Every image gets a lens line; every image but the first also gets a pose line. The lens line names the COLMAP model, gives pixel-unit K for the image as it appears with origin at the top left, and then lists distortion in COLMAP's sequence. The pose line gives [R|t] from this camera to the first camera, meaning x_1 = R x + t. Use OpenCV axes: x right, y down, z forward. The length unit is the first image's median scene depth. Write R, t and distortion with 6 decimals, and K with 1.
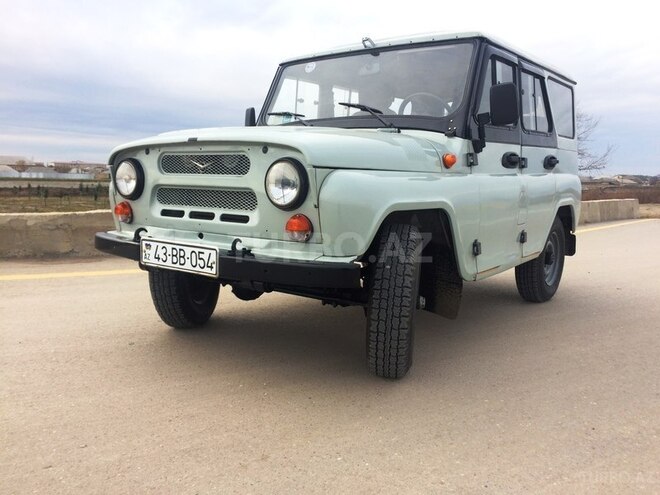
lens RADIAL K [[569.8, 0, 330.0], [0, 569.8, 247.5], [0, 0, 1]] dist [0.034408, 0.001272]
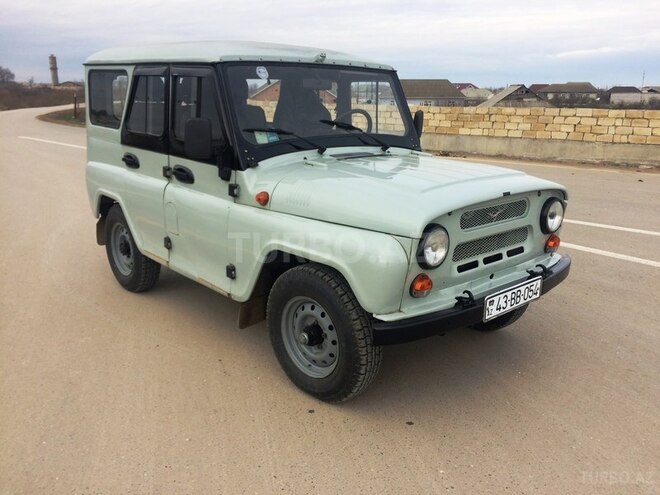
lens RADIAL K [[569.8, 0, 330.0], [0, 569.8, 247.5], [0, 0, 1]] dist [0.034408, 0.001272]
pose [[0.200686, -0.274593, 0.940385, -1.354696], [0.115401, 0.959857, 0.255651, -0.405753], [-0.972835, 0.057216, 0.224318, 1.073535]]
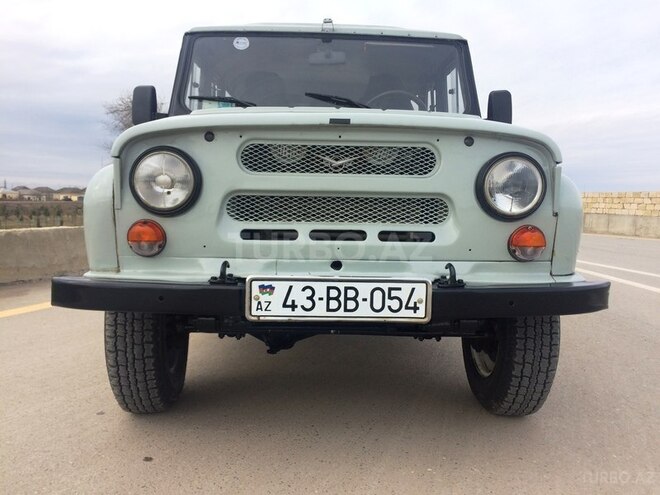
lens RADIAL K [[569.8, 0, 330.0], [0, 569.8, 247.5], [0, 0, 1]] dist [0.034408, 0.001272]
pose [[0.780710, -0.060001, 0.622006, -0.660600], [0.076184, 0.997094, 0.000560, -0.043155], [-0.620232, 0.046950, 0.783012, 0.486854]]
